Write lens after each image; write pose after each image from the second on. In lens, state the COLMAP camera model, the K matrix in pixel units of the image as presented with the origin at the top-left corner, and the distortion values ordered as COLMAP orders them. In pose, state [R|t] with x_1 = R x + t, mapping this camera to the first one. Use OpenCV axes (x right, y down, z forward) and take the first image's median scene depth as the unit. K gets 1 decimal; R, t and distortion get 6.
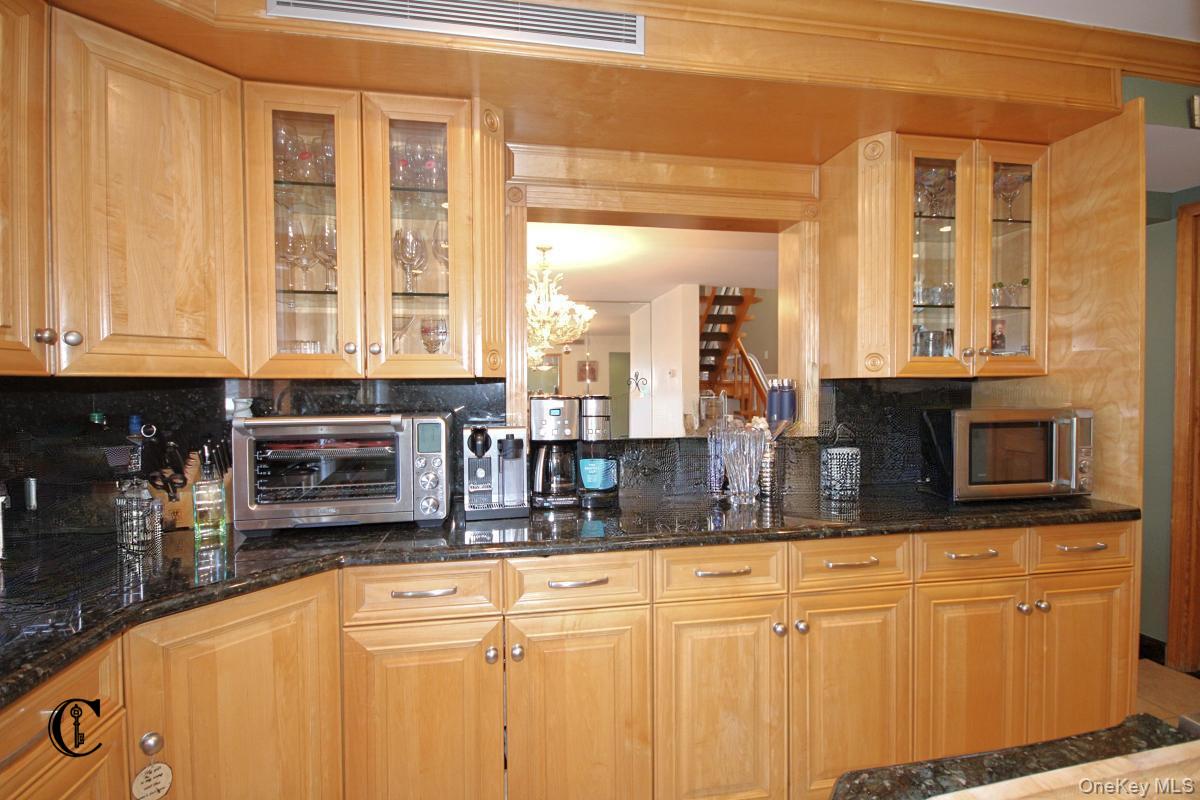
lens RADIAL K [[564.4, 0, 598.9], [0, 564.4, 399.1], [0, 0, 1]] dist [0.002149, -0.001825]
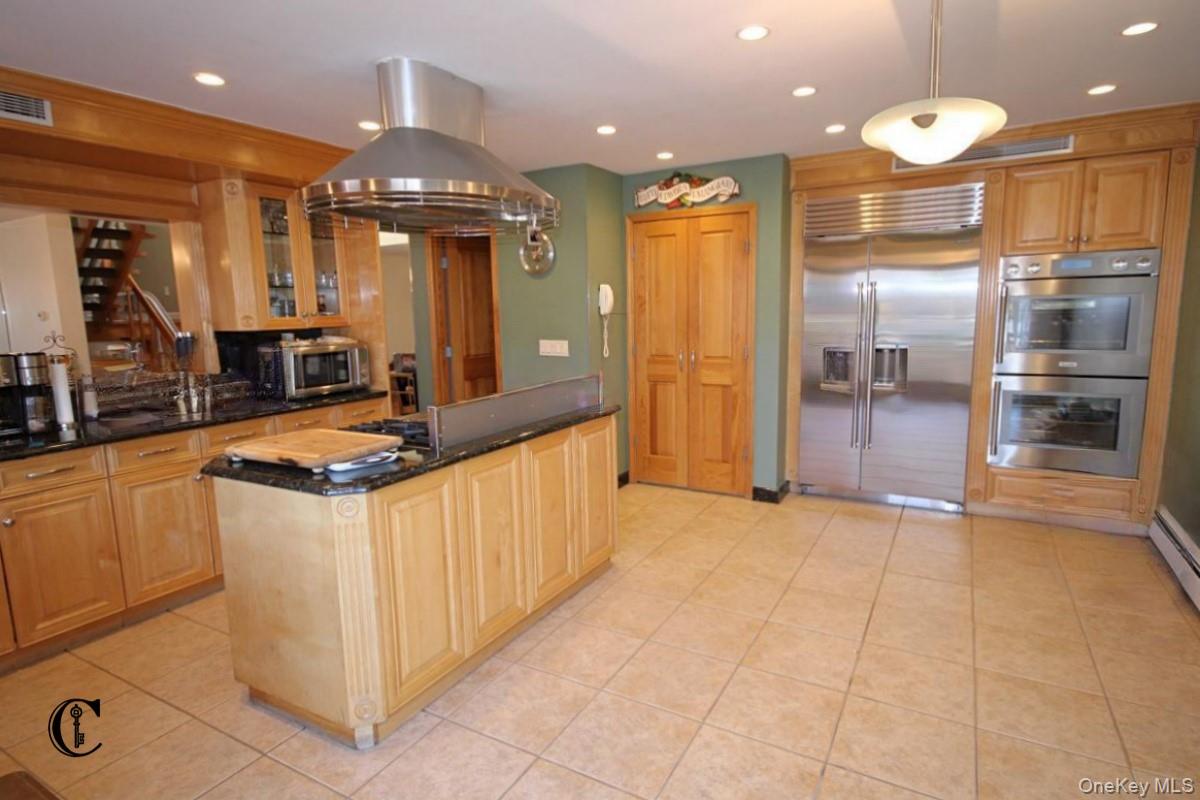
lens RADIAL K [[637.5, 0, 598.2], [0, 637.5, 400.8], [0, 0, 1]] dist [0.019788, -0.002435]
pose [[0.642547, -0.119243, 0.756911, -0.290990], [0.034473, 0.991315, 0.126907, -0.037482], [-0.765471, -0.055451, 0.641077, -0.970455]]
